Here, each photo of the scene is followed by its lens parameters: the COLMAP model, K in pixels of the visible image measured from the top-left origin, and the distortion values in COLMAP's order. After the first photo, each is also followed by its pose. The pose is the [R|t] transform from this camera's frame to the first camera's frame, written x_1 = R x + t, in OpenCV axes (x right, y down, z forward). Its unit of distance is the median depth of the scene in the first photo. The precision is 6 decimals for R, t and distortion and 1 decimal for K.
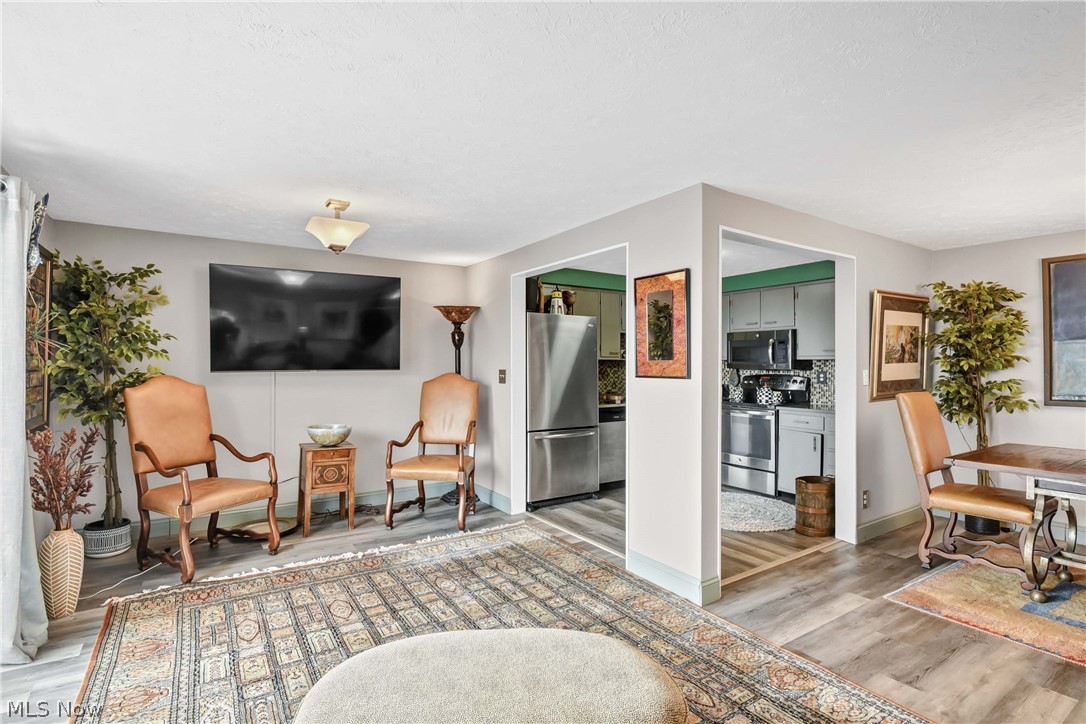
lens RADIAL K [[523.8, 0, 543.0], [0, 523.8, 362.0], [0, 0, 1]] dist [0.015823, -0.000345]
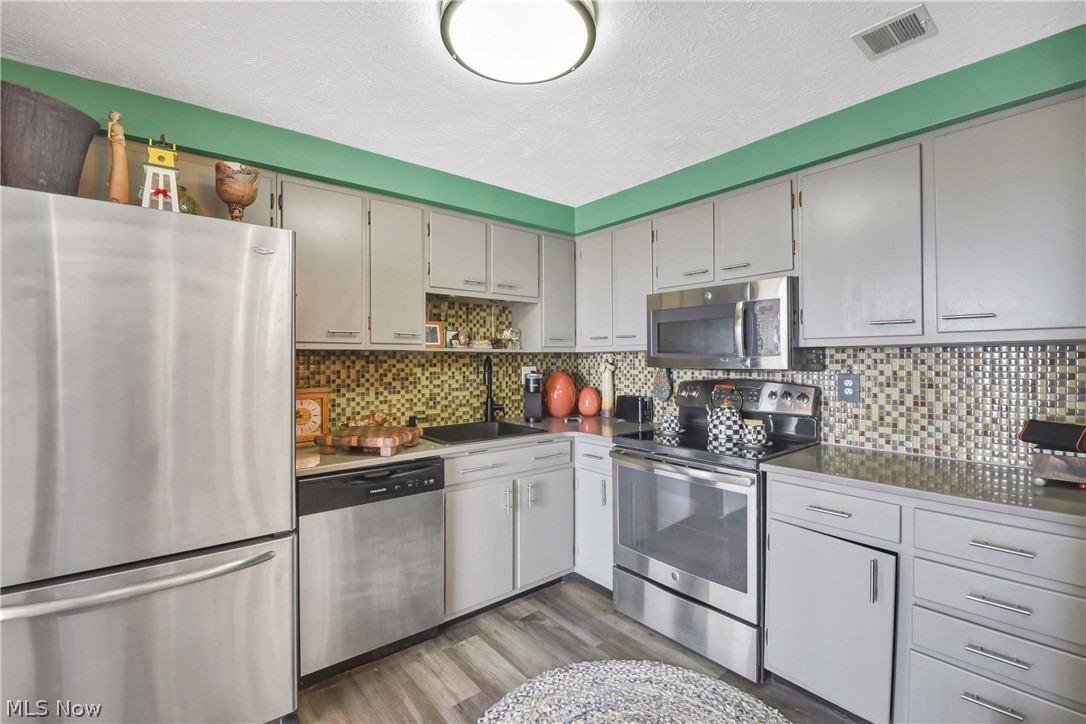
lens RADIAL K [[471.9, 0, 543.0], [0, 471.9, 362.0], [0, 0, 1]] dist [0.000774, 0.000143]
pose [[0.996136, -0.005031, 0.087679, 0.233651], [0.004461, 0.999968, 0.006698, 0.004088], [-0.087710, -0.006281, 0.996126, 0.619098]]
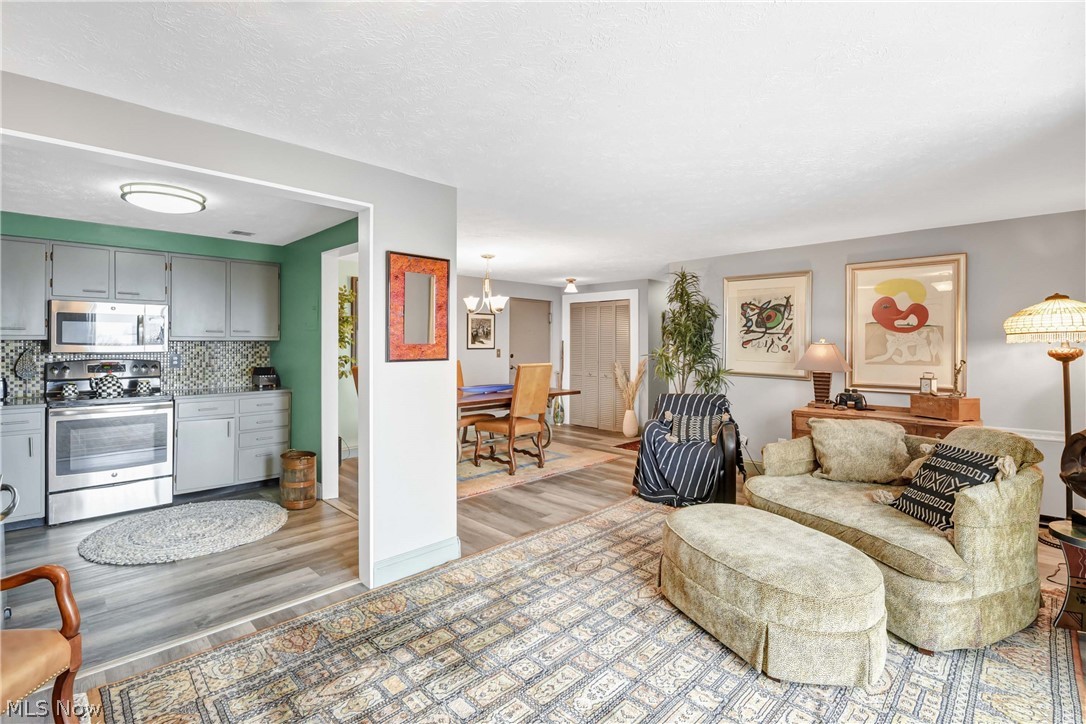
lens RADIAL K [[487.1, 0, 539.7], [0, 487.1, 344.9], [0, 0, 1]] dist [-0.000323, -0.000059]
pose [[-0.174285, -0.005187, 0.984682, -0.401672], [-0.003219, 0.999984, 0.004698, -0.003139], [-0.984690, -0.002351, -0.174299, 0.527439]]
